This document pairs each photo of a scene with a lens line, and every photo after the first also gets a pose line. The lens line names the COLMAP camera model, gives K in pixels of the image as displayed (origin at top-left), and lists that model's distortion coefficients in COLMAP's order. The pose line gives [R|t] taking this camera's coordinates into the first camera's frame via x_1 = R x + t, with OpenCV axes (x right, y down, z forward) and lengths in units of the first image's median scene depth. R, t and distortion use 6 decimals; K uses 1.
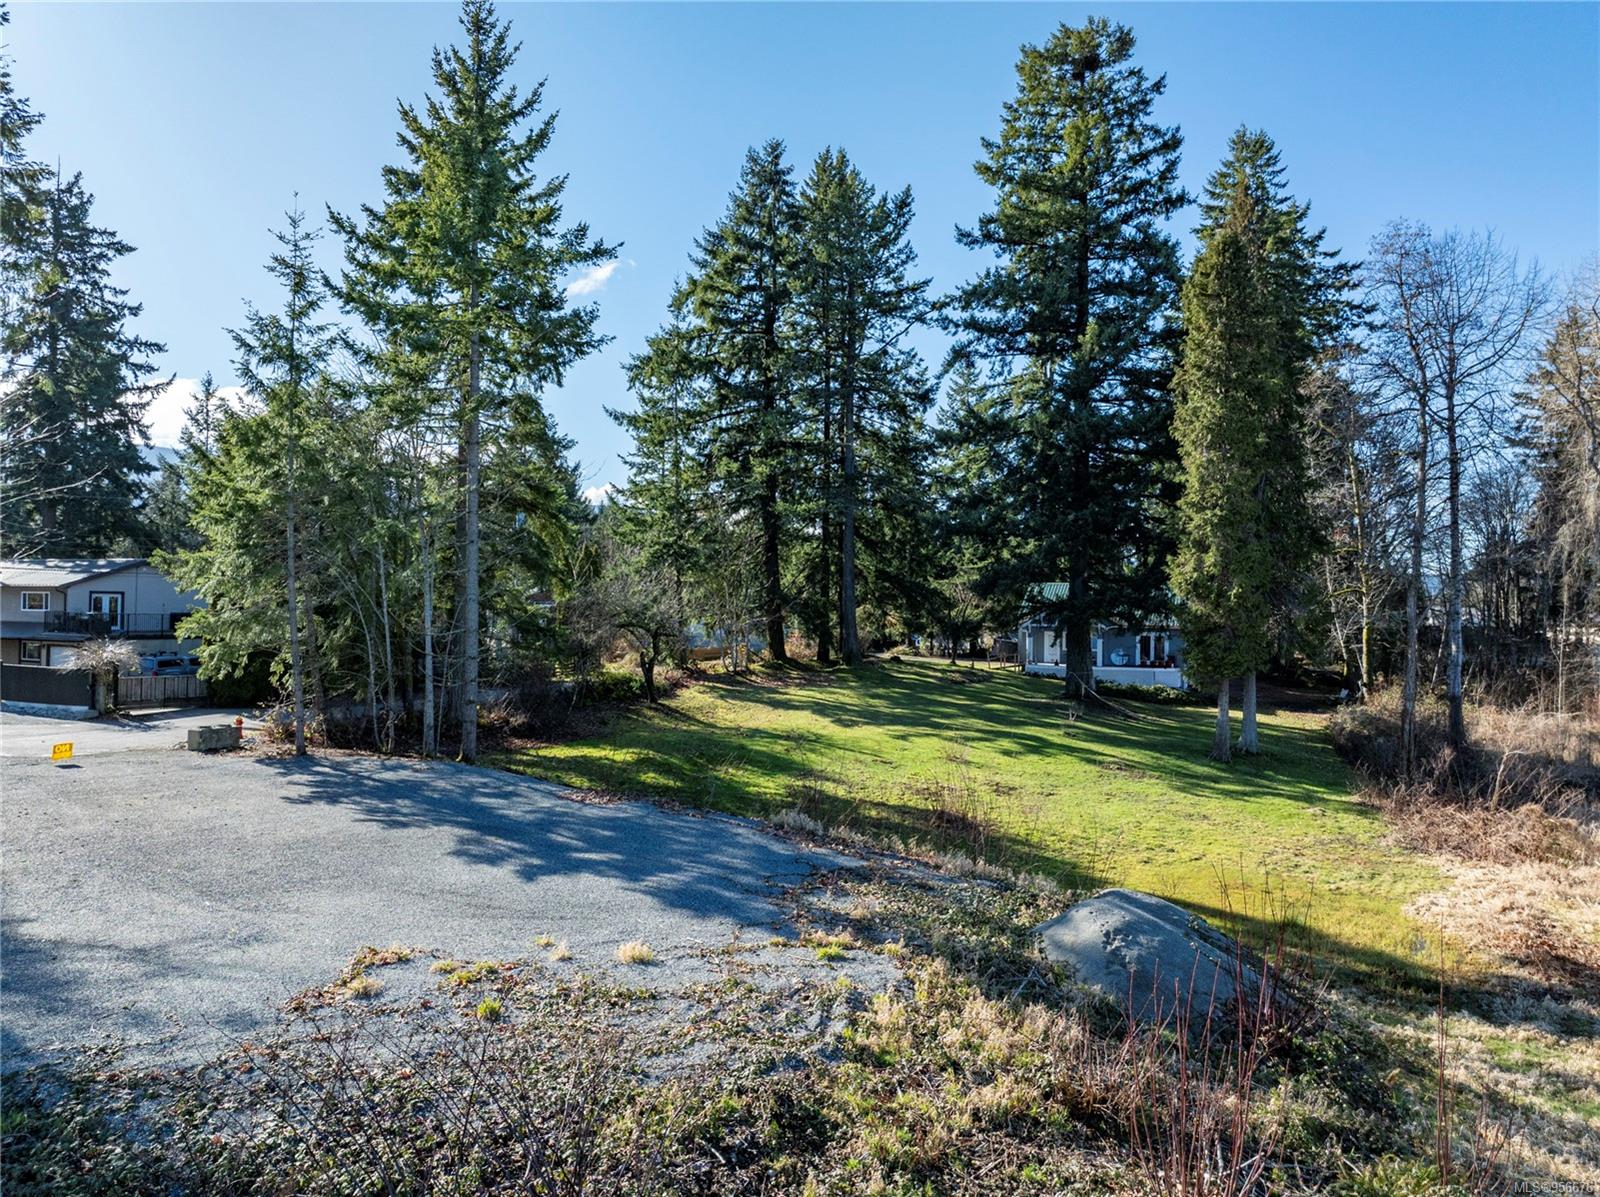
lens RADIAL K [[1134.1, 0, 799.3], [0, 1134.1, 594.2], [0, 0, 1]] dist [-0.024645, -0.022233]
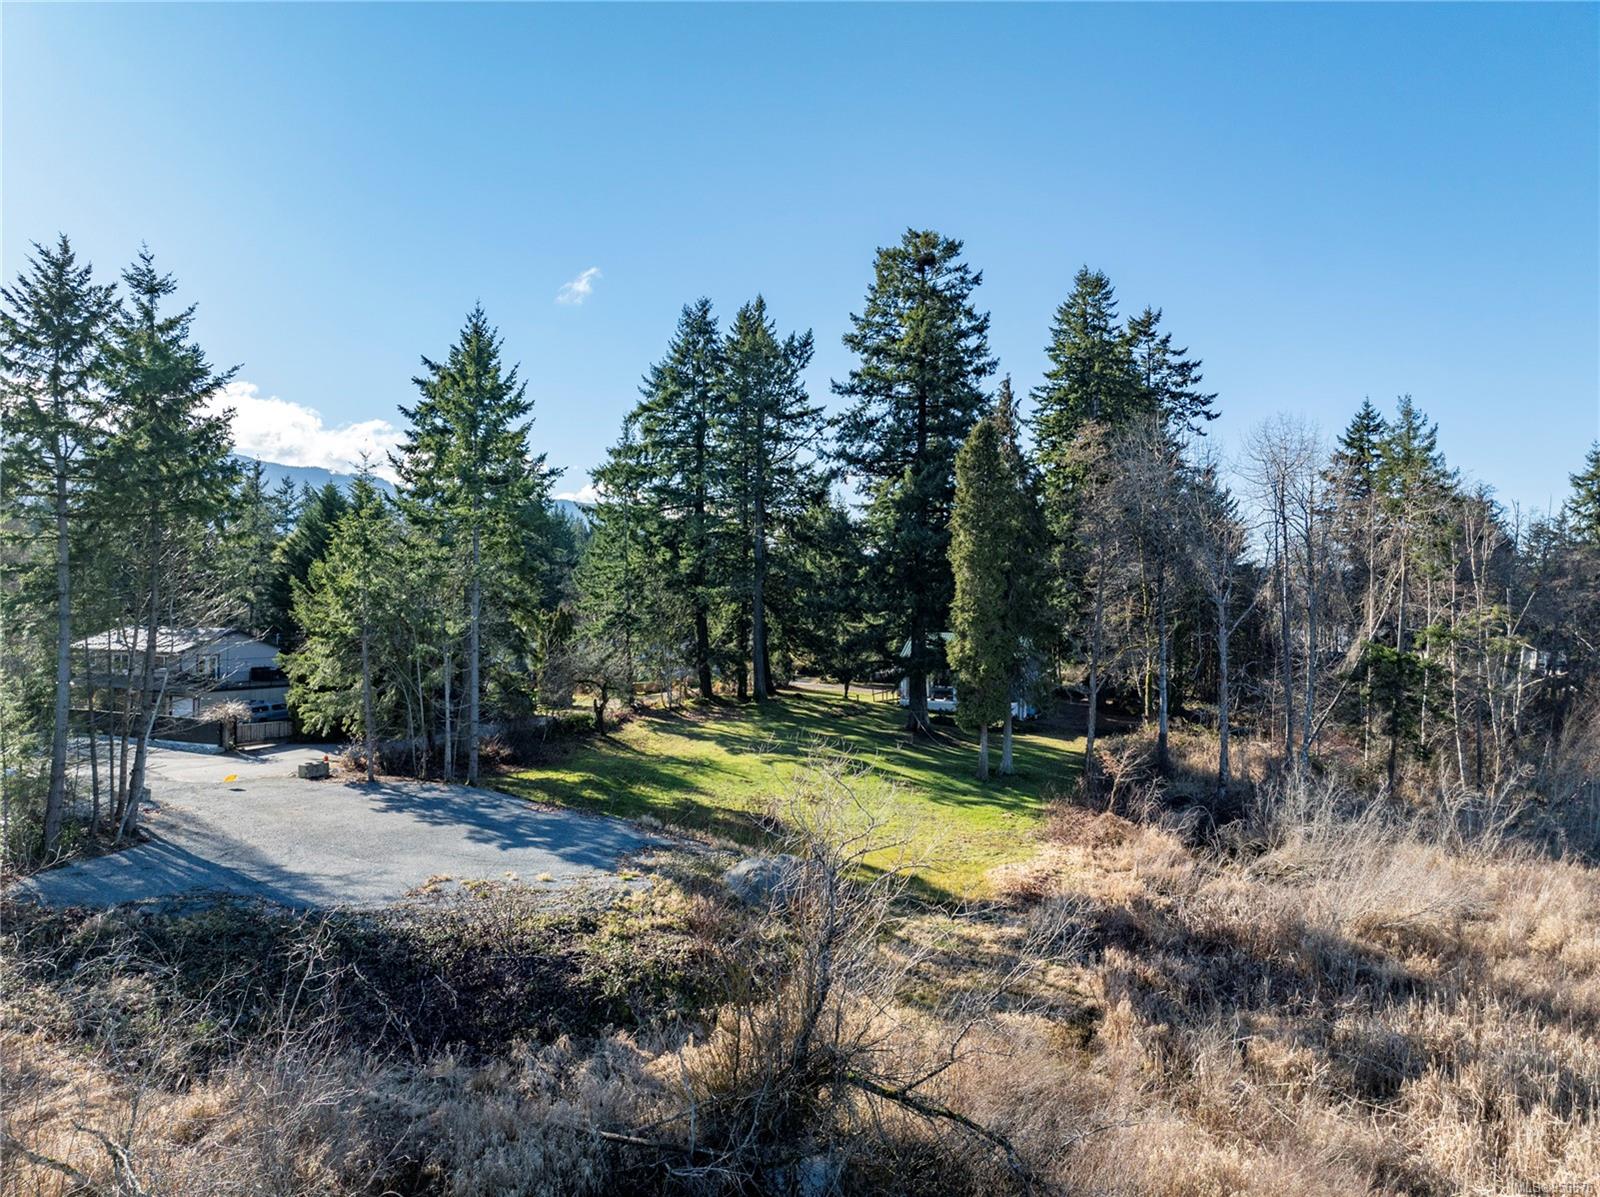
lens RADIAL K [[1134.1, 0, 799.3], [0, 1134.1, 594.2], [0, 0, 1]] dist [-0.024645, -0.022233]
pose [[0.999999, -0.000972, 0.000541, 0.139990], [0.000970, 0.999995, 0.003011, -0.103111], [-0.000544, -0.003011, 0.999995, -0.496628]]
